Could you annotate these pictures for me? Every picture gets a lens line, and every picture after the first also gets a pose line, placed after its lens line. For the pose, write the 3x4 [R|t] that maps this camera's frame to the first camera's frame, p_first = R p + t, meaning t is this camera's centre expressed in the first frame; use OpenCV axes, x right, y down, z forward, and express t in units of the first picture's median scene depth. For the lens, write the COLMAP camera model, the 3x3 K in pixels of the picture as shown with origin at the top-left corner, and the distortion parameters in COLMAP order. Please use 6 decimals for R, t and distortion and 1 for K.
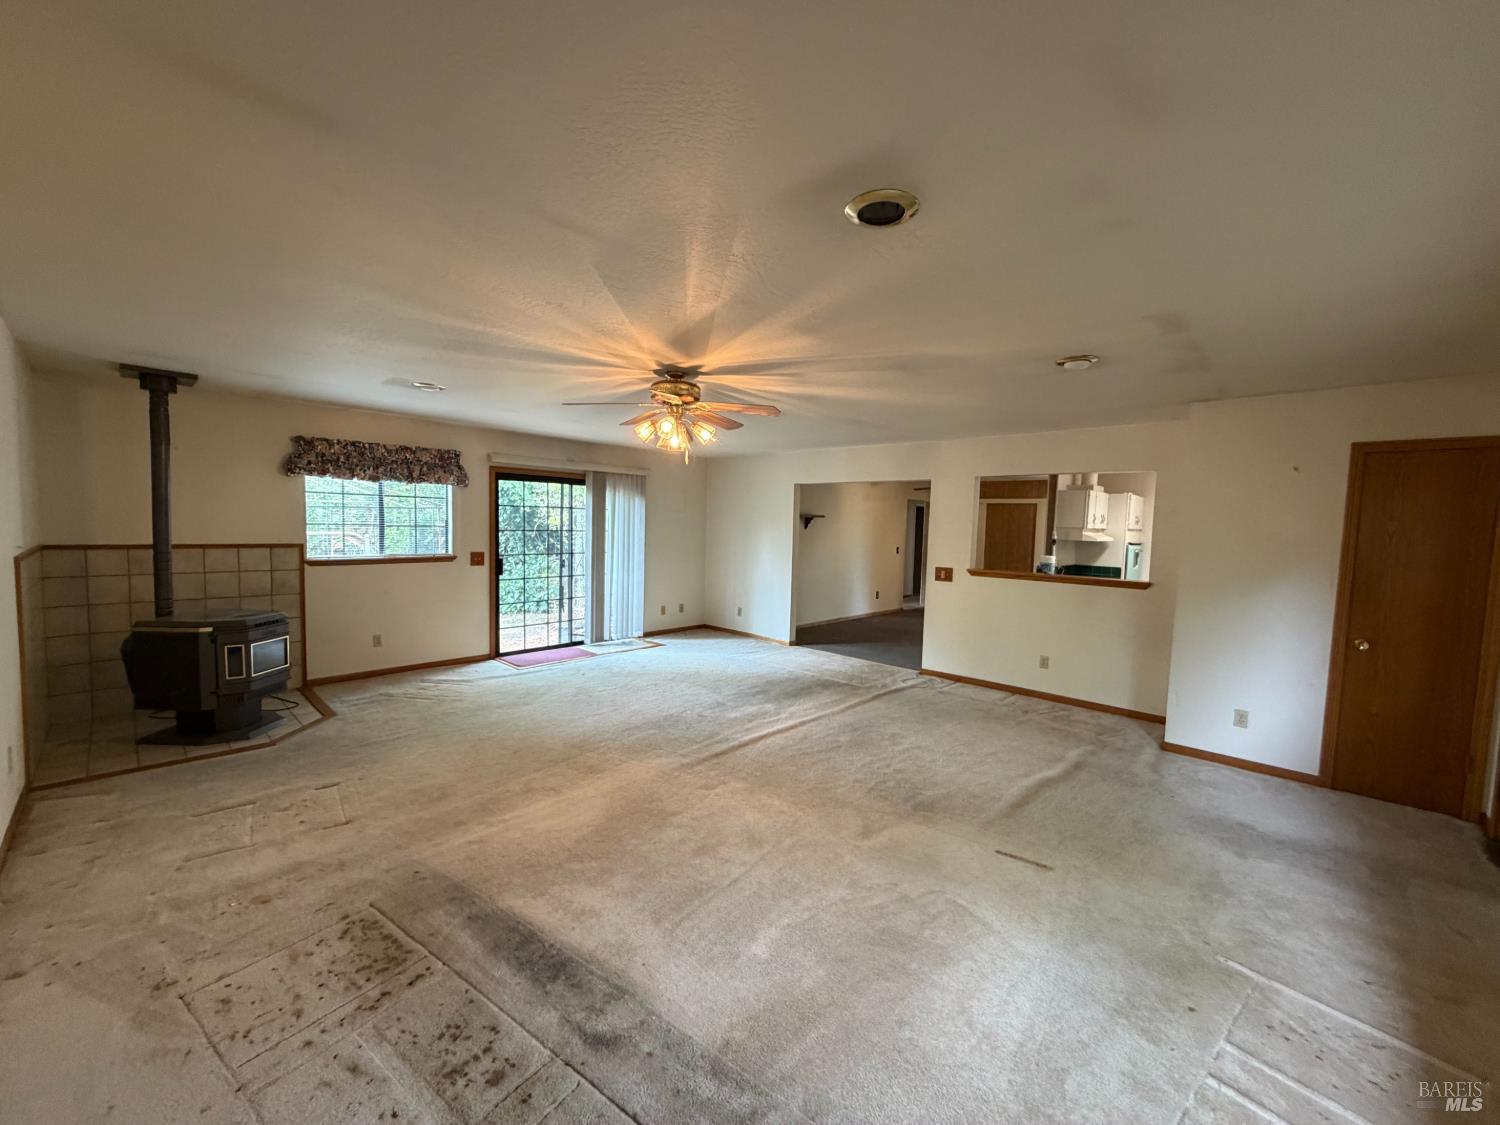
lens RADIAL K [[600.7, 0, 746.3], [0, 600.7, 565.6], [0, 0, 1]] dist [-0.000380, -0.000254]
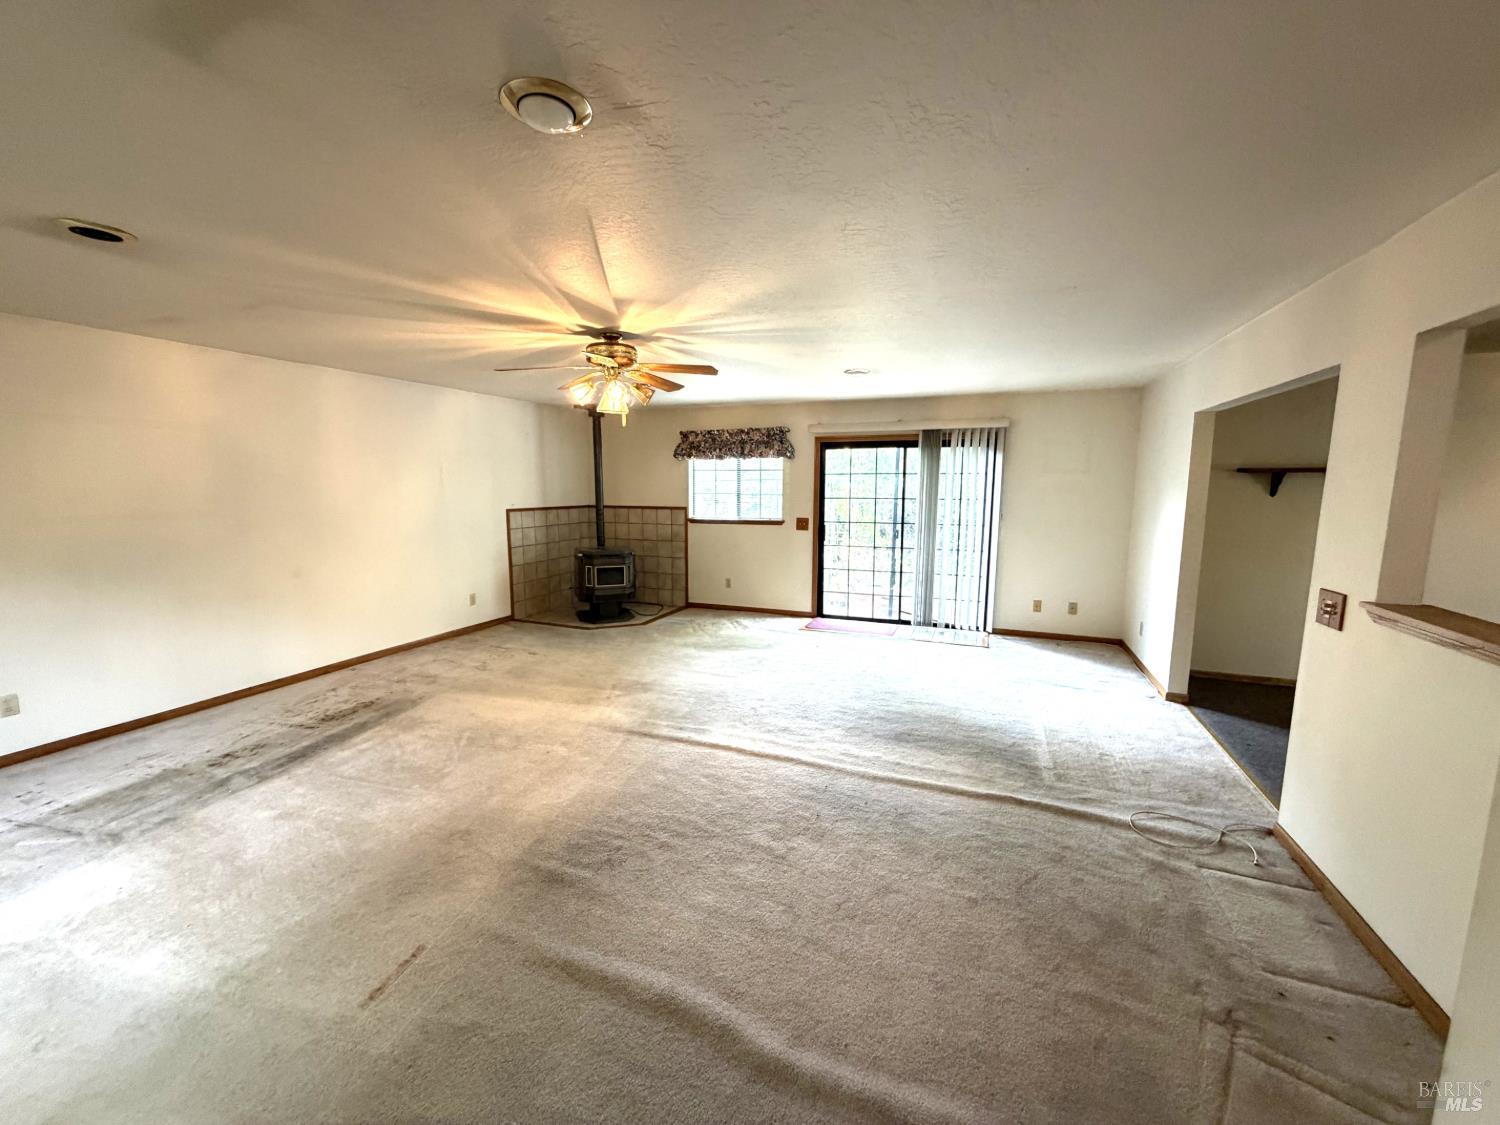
lens RADIAL K [[600.7, 0, 744.3], [0, 600.7, 557.7], [0, 0, 1]] dist [-0.000380, -0.000254]
pose [[0.368338, 0.089177, -0.925405, 0.630102], [-0.059653, 0.995605, 0.072198, -0.026909], [0.927776, 0.028610, 0.372039, 0.582413]]
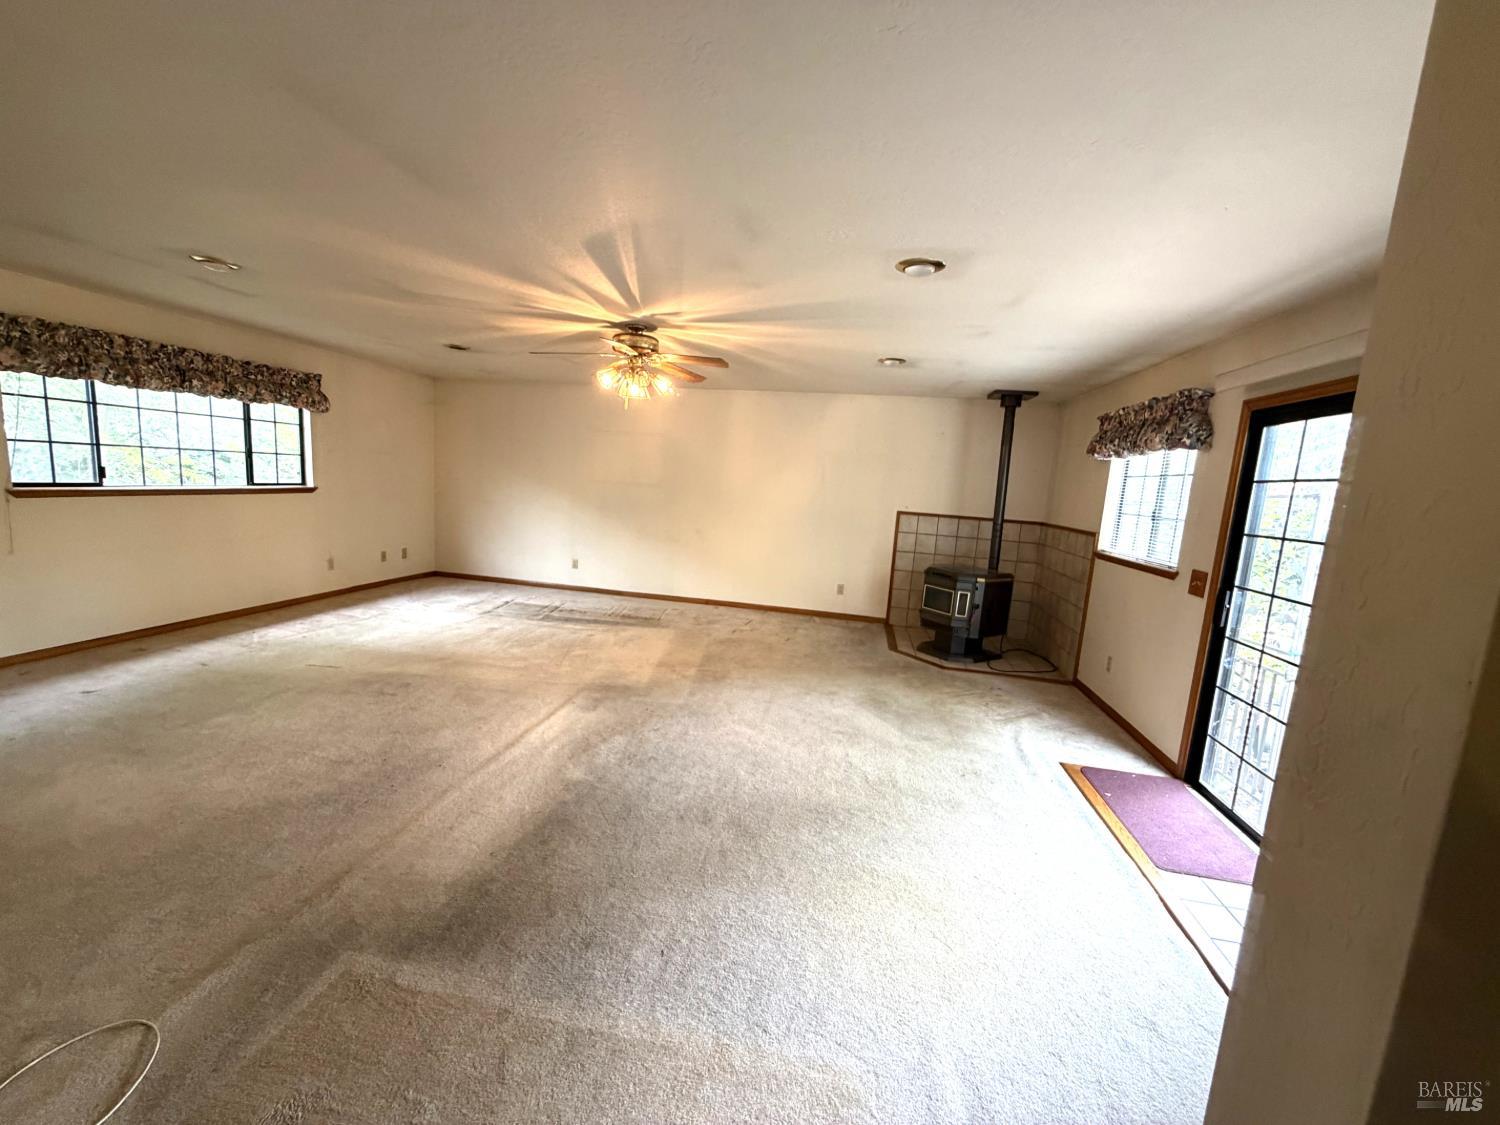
lens RADIAL K [[600.7, 0, 746.0], [0, 600.7, 563.8], [0, 0, 1]] dist [-0.000380, -0.000254]
pose [[-0.829158, -0.010348, -0.558918, 0.216898], [-0.136063, 0.973496, 0.183827, -0.084738], [0.542203, 0.228469, -0.808590, 1.425651]]
